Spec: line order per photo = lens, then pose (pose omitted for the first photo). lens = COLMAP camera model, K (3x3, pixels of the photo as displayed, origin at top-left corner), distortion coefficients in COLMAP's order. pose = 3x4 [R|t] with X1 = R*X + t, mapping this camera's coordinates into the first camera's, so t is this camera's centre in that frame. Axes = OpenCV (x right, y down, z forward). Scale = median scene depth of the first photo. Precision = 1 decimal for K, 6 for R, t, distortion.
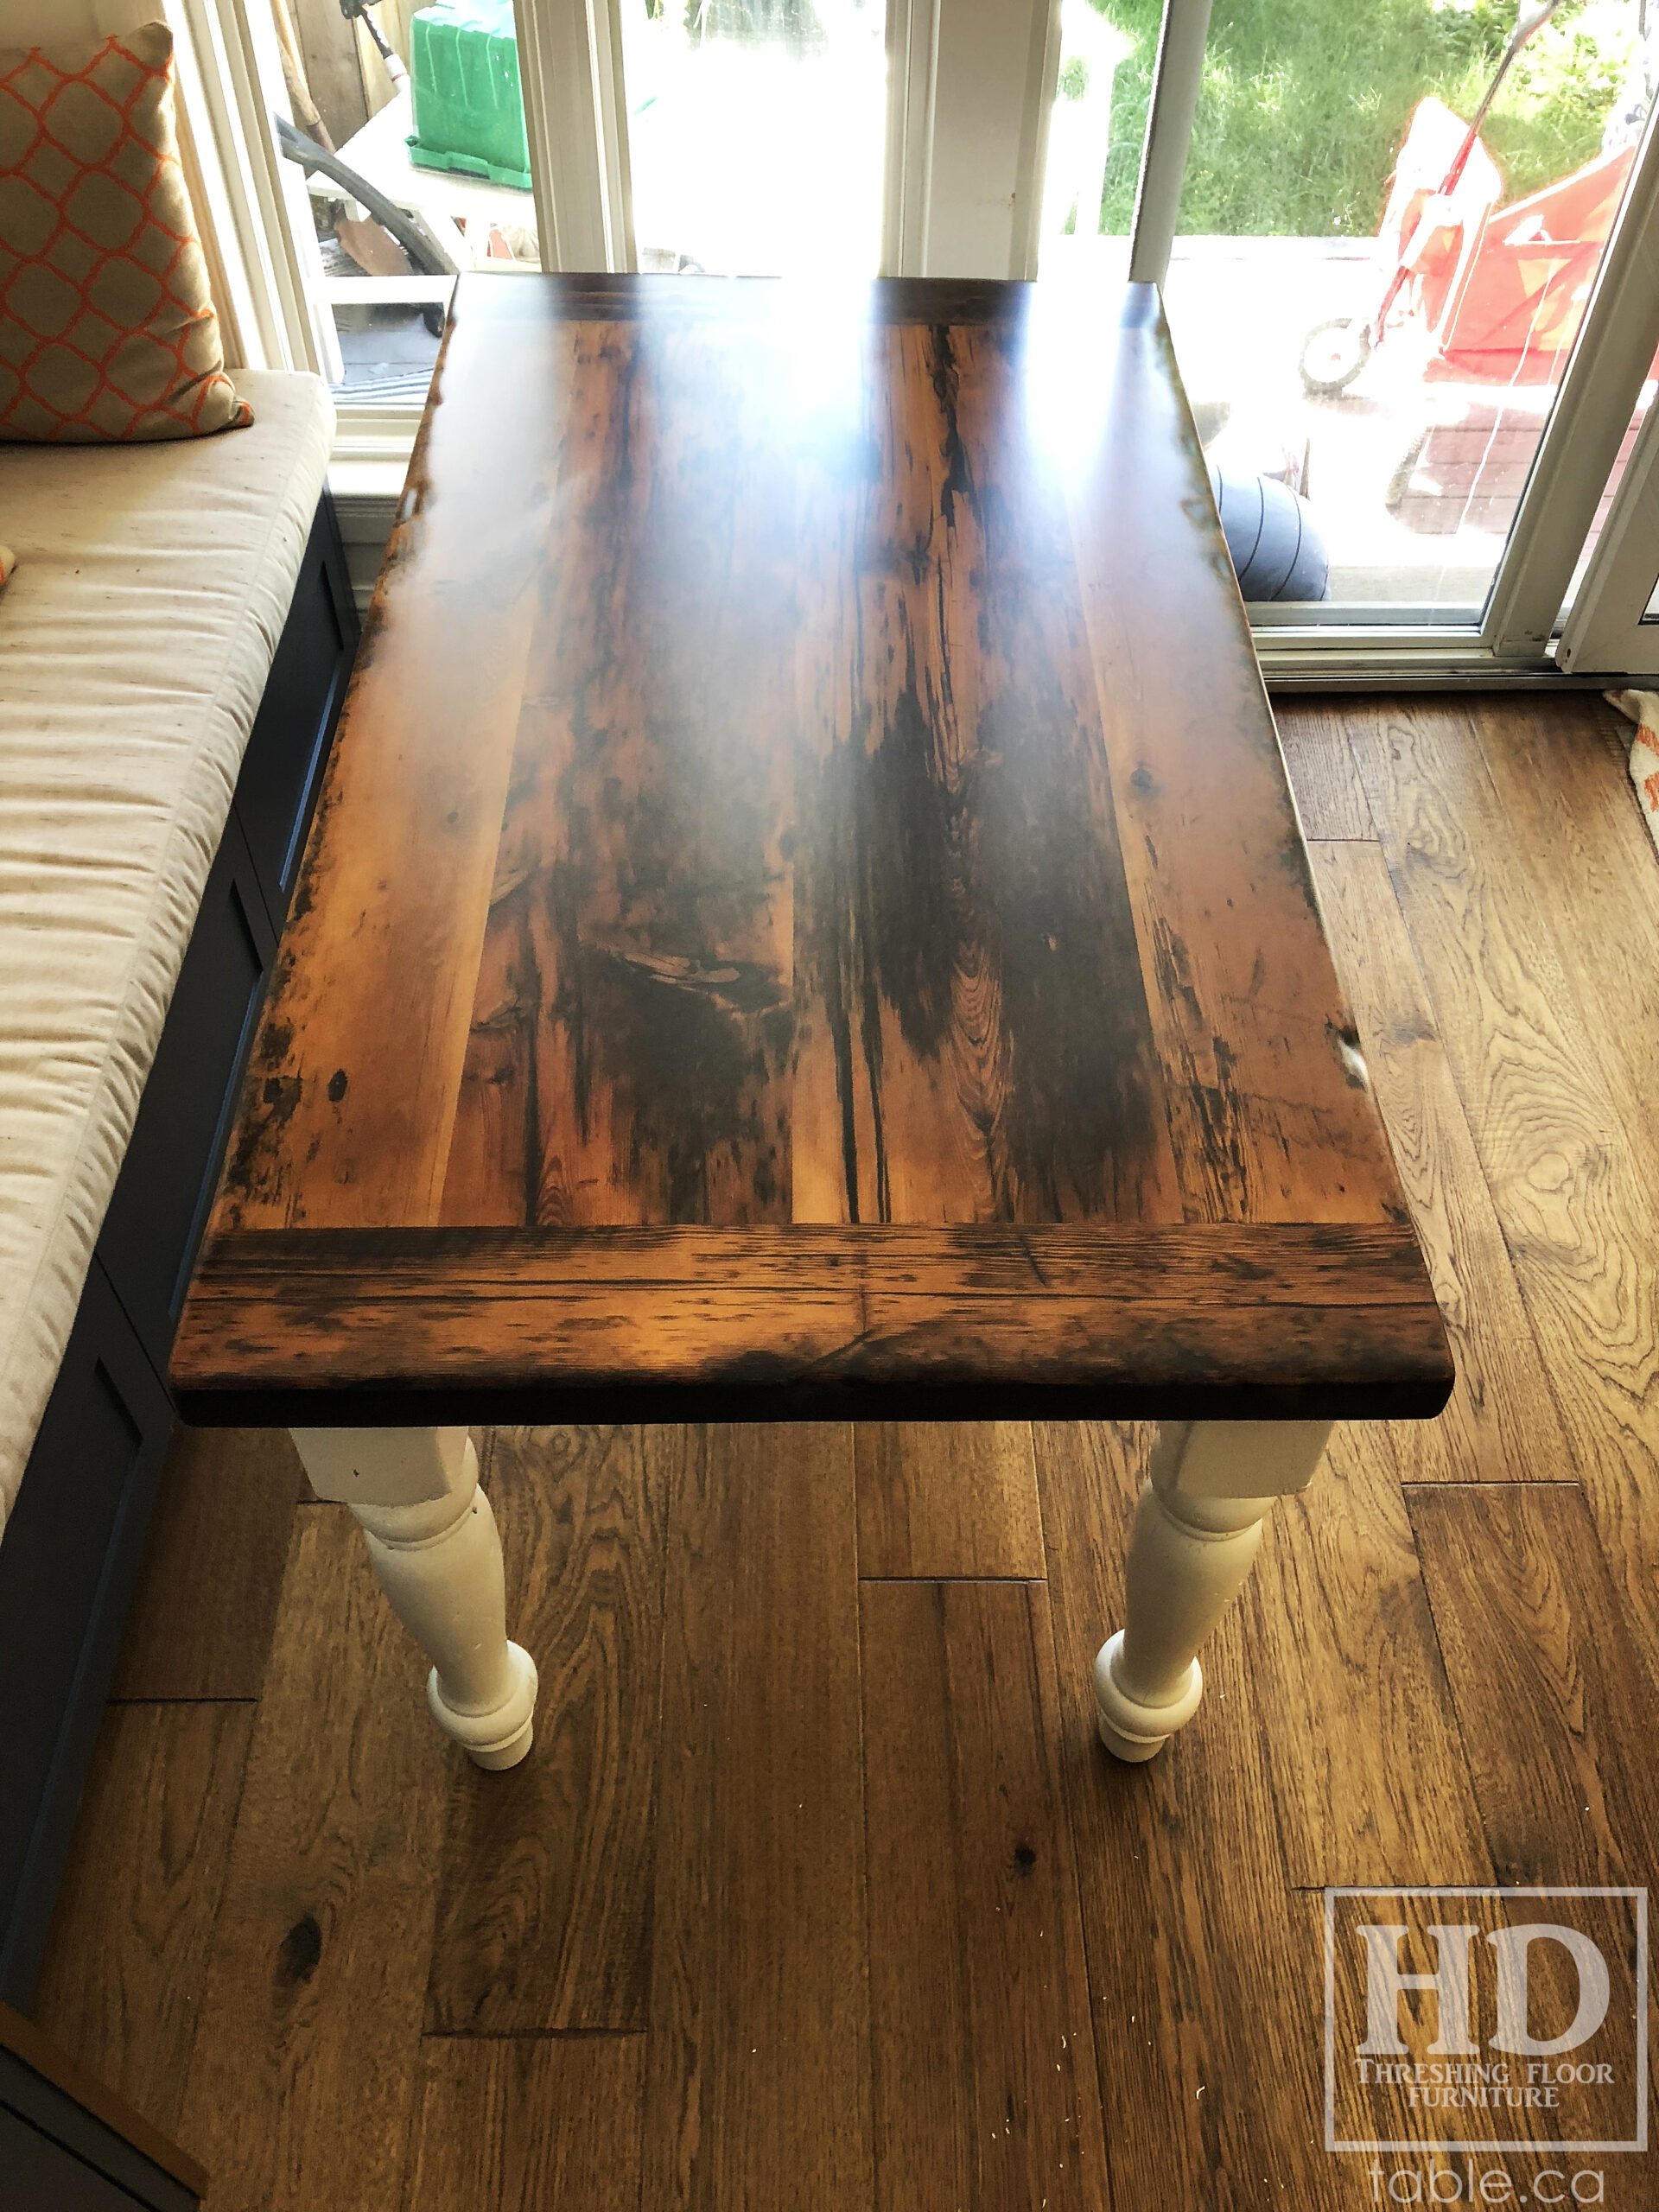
lens RADIAL K [[1828.9, 0, 861.2], [0, 1828.9, 1106.3], [0, 0, 1]] dist [0.032458, -0.033703]
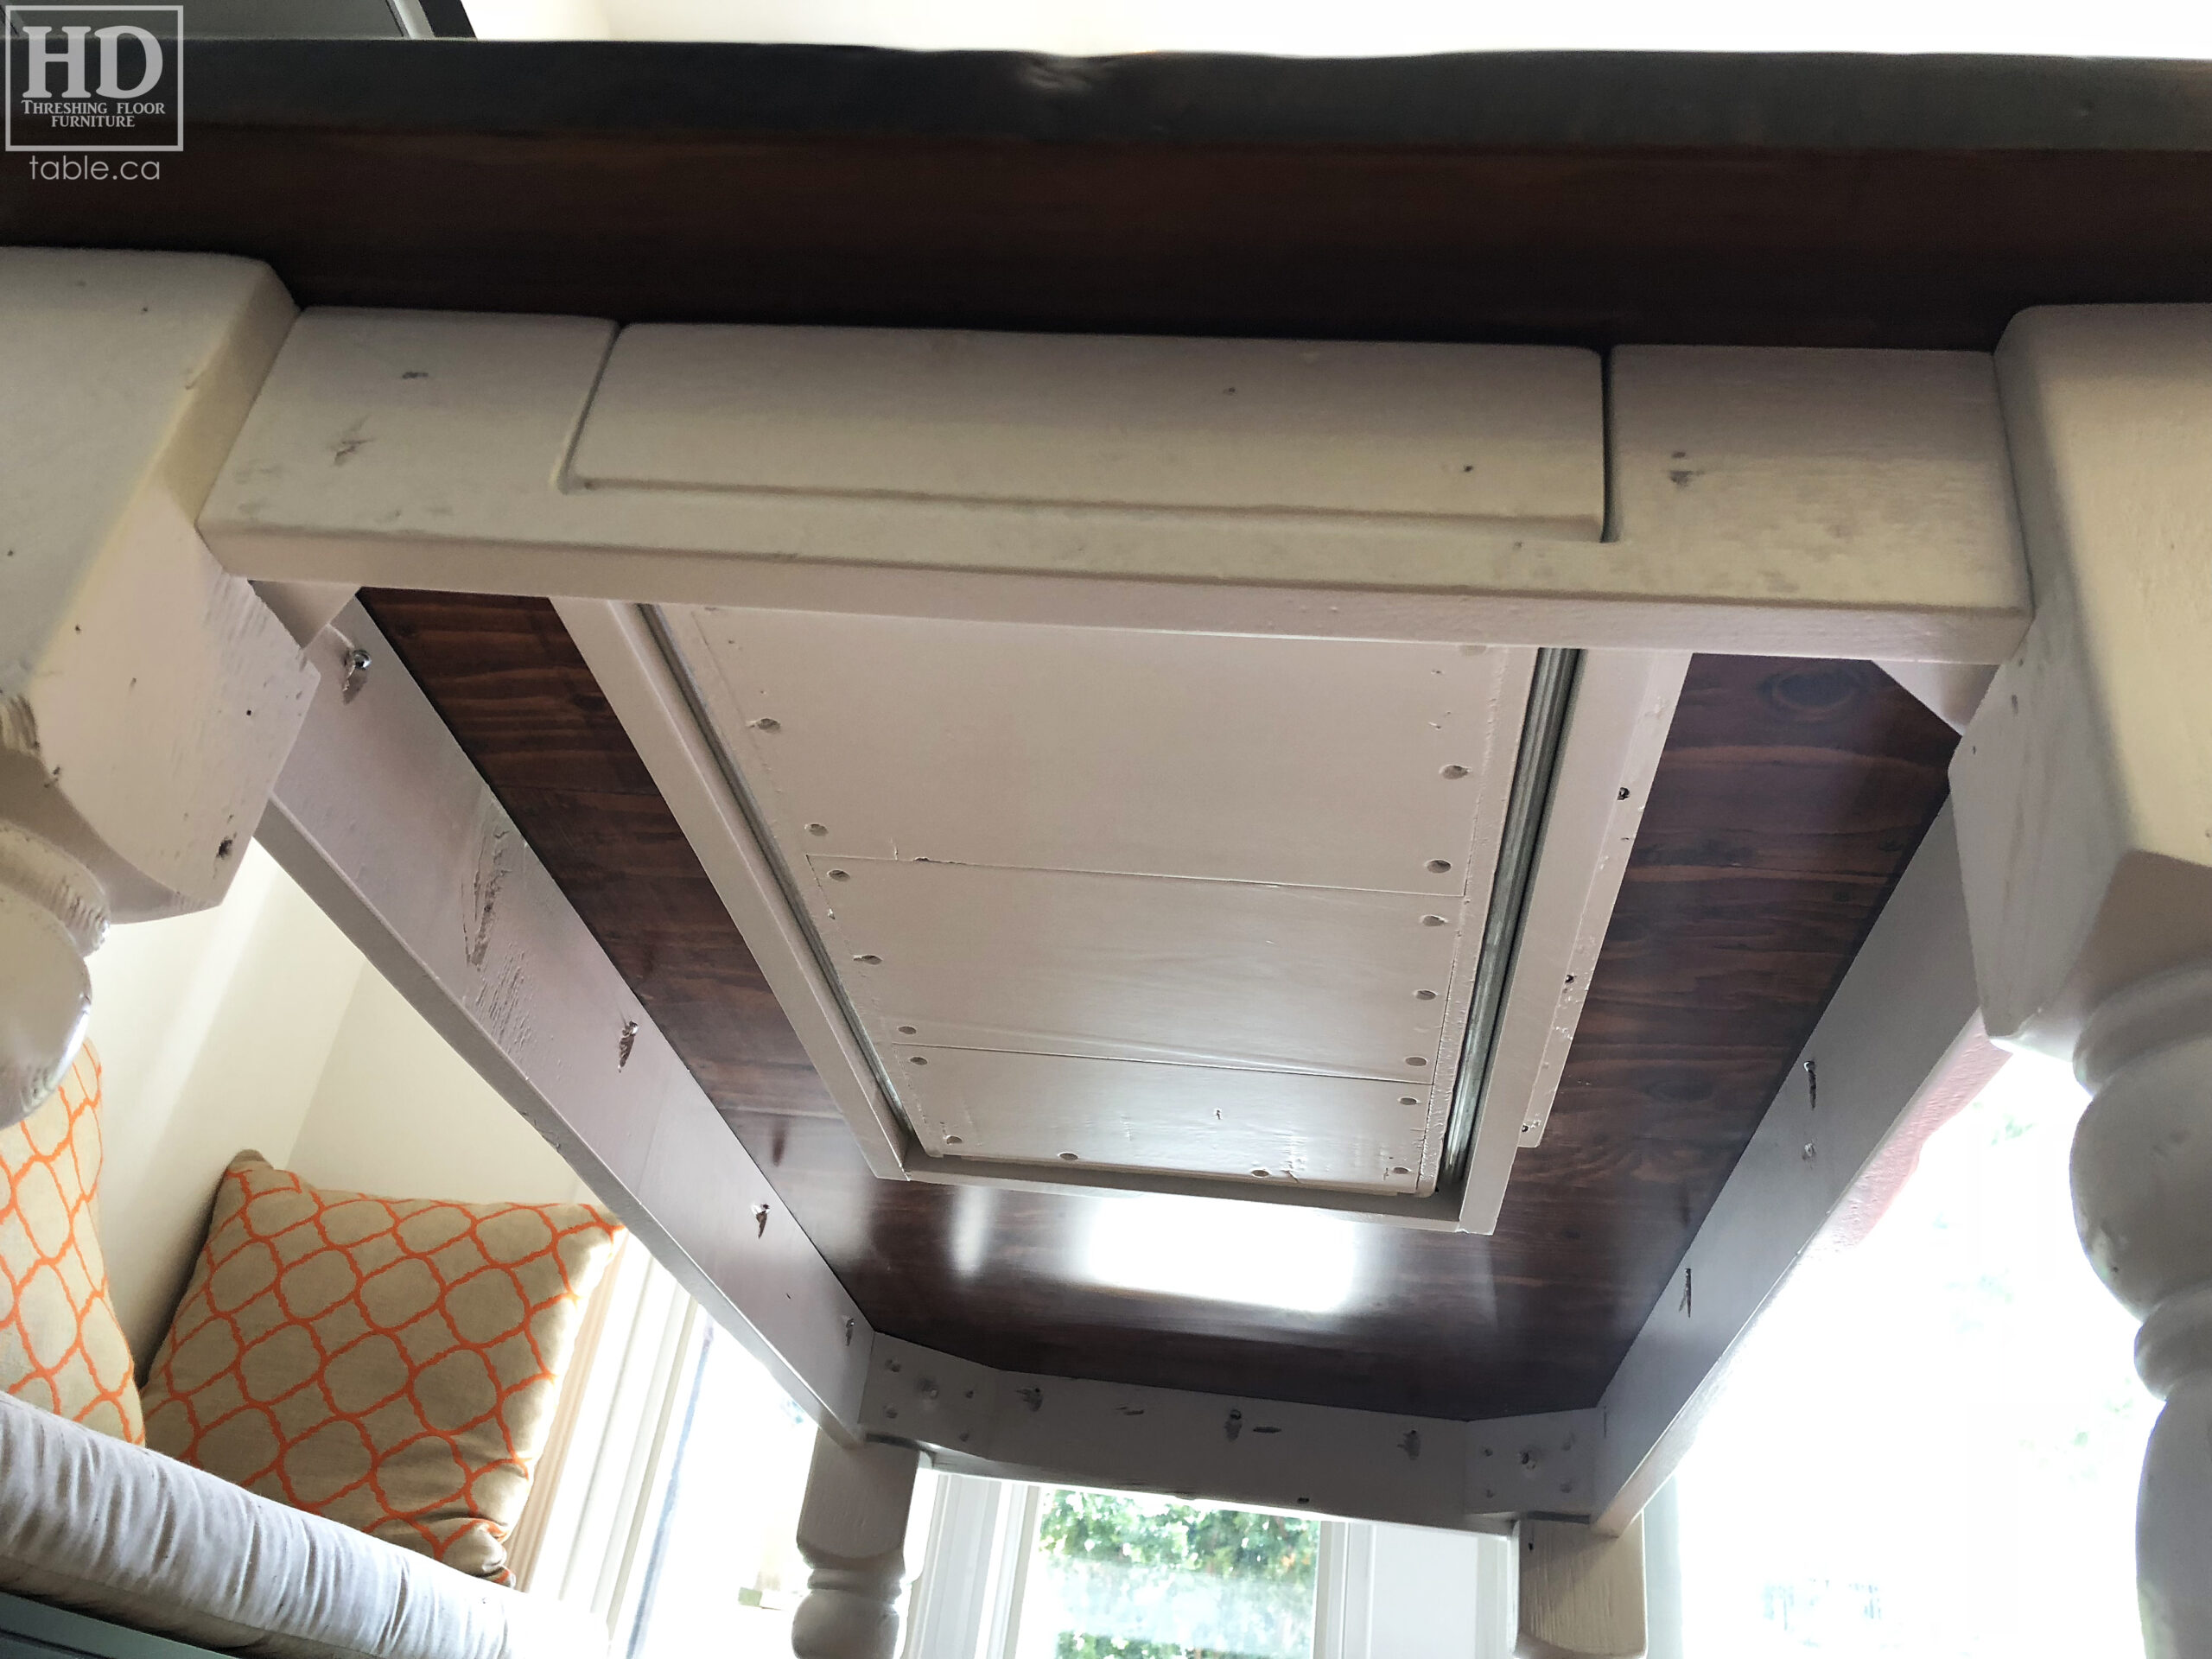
lens RADIAL K [[1828.9, 0, 1128.8], [0, 1828.9, 807.2], [0, 0, 1]] dist [0.032458, -0.033703]
pose [[0.990103, 0.034436, -0.136050, 0.037561], [-0.139789, 0.156170, -0.977788, 0.417458], [-0.012424, 0.987130, 0.159438, 0.733580]]
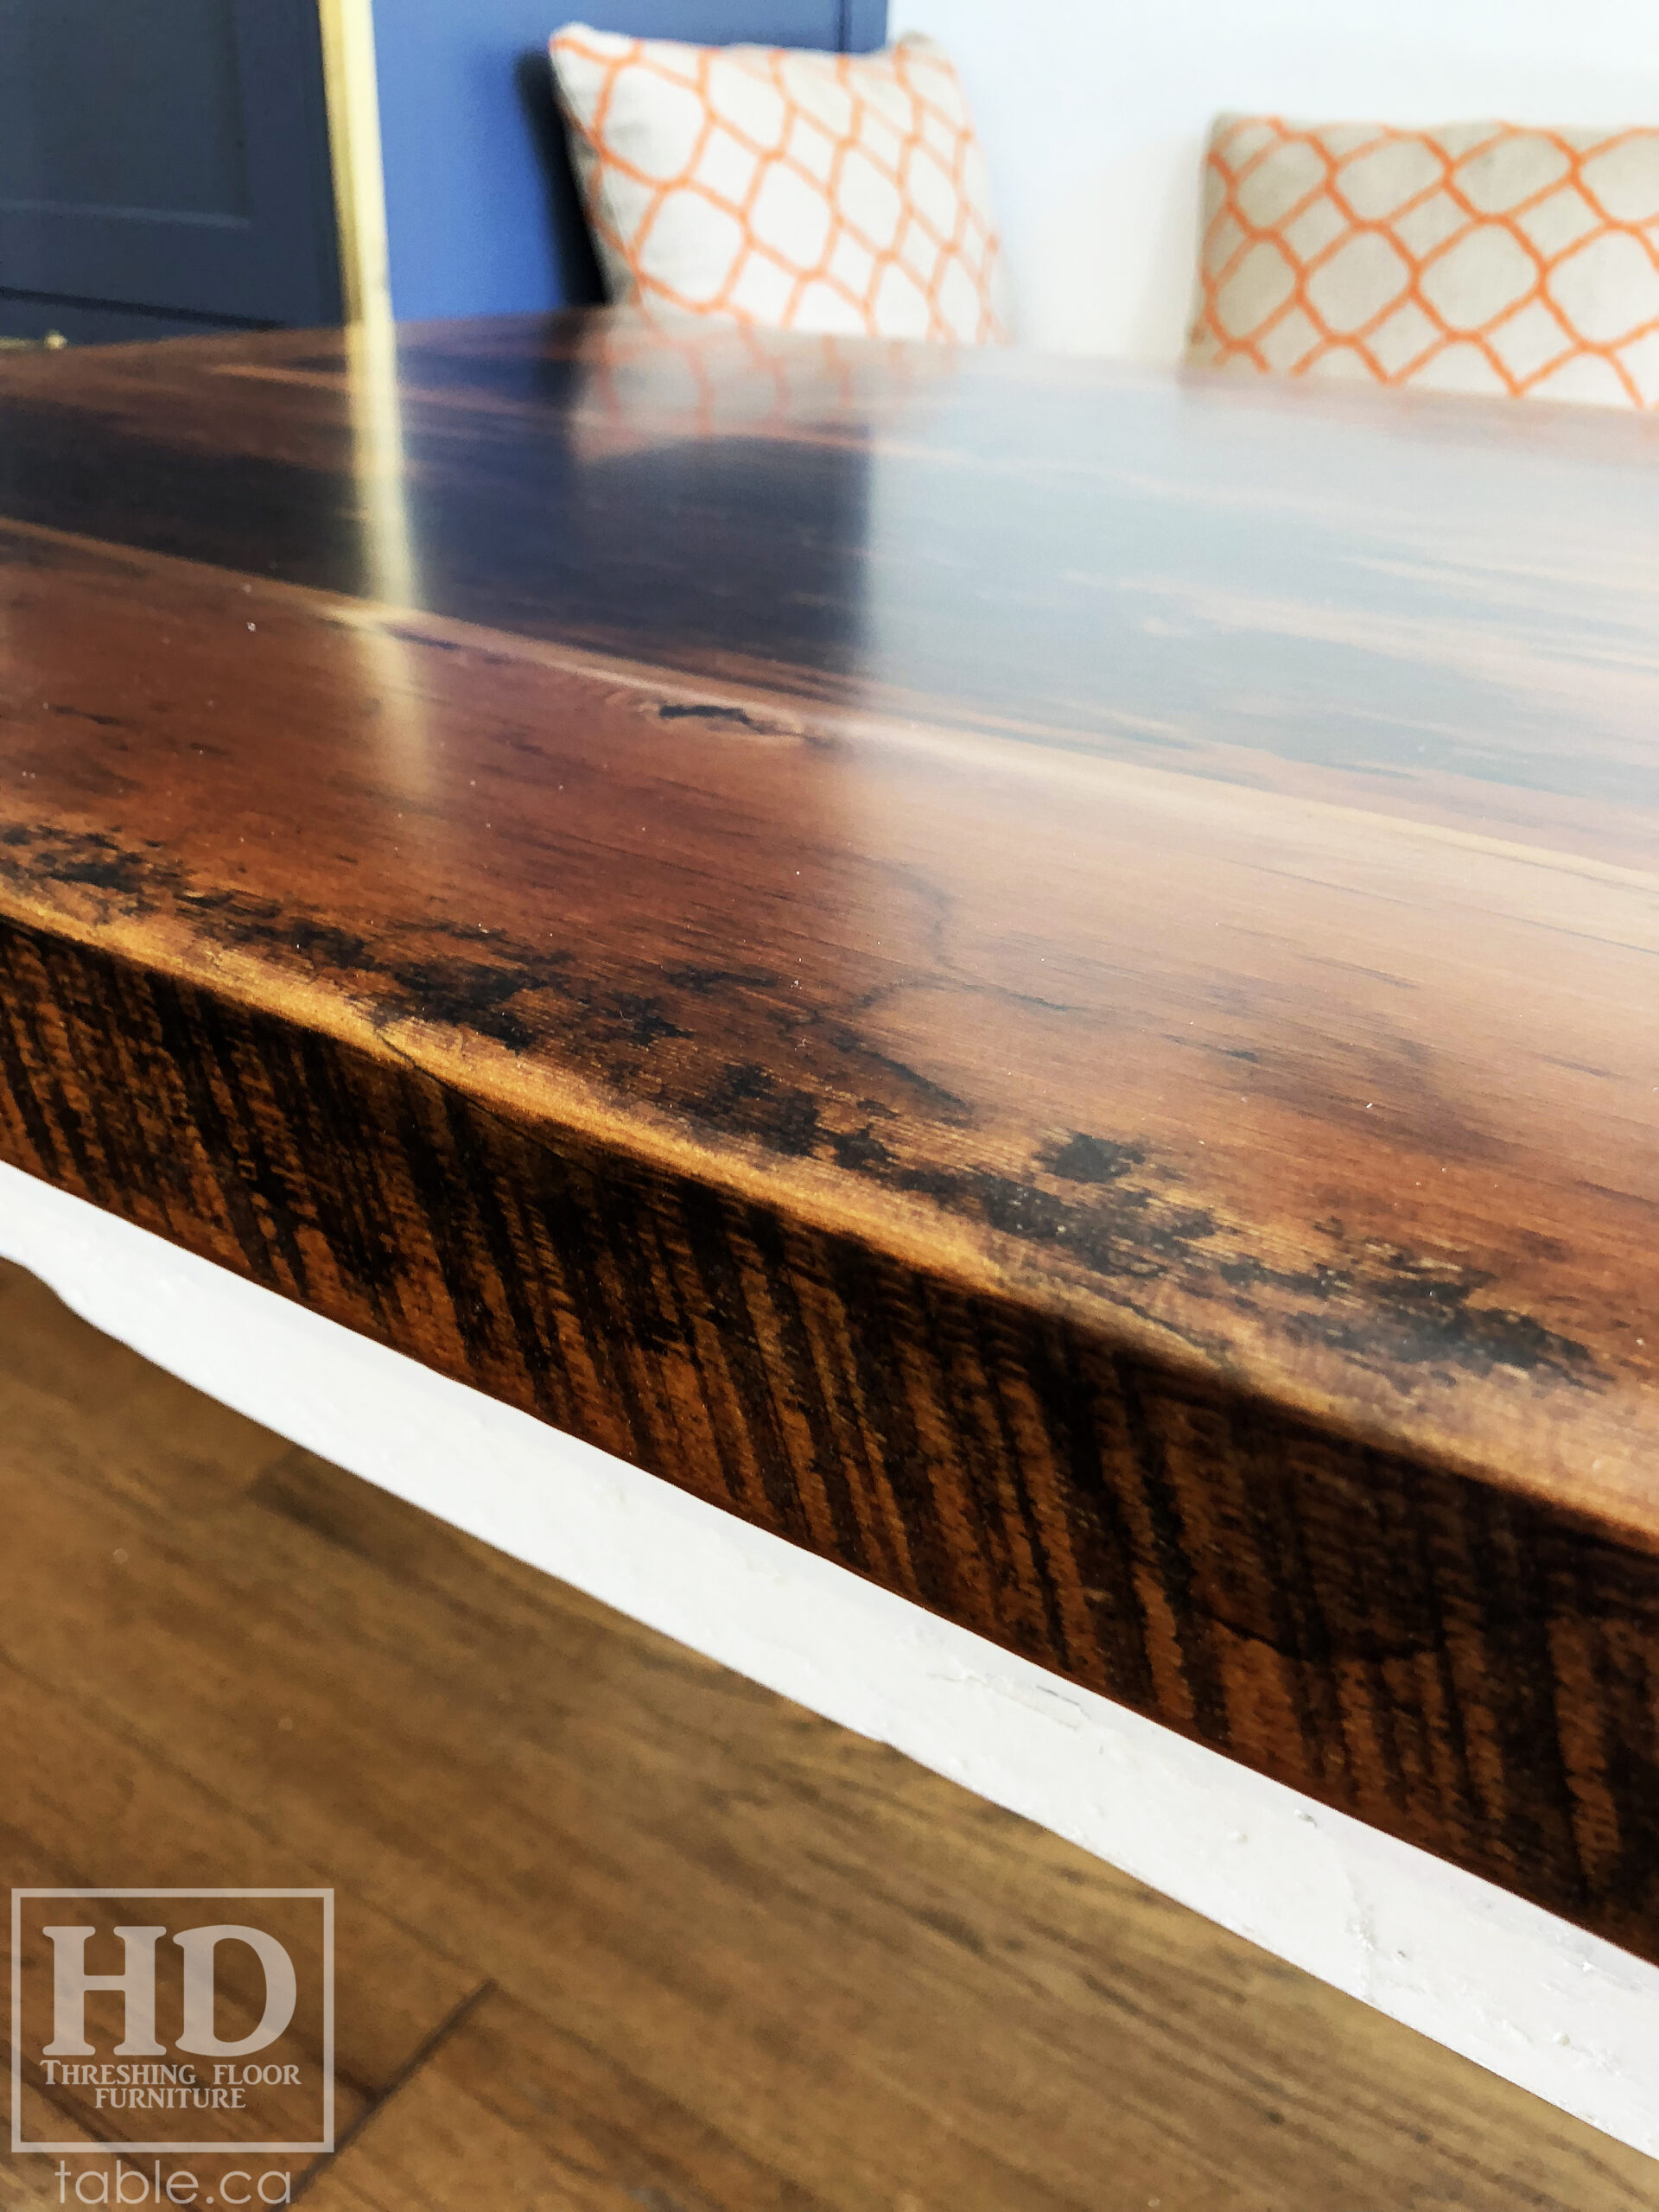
lens RADIAL K [[1828.9, 0, 848.7], [0, 1828.9, 1118.1], [0, 0, 1]] dist [0.032458, -0.033703]
pose [[-0.556630, 0.347278, -0.754693, 0.282729], [-0.667834, 0.353274, 0.655129, -0.268979], [0.494126, 0.868674, 0.035281, 0.912256]]
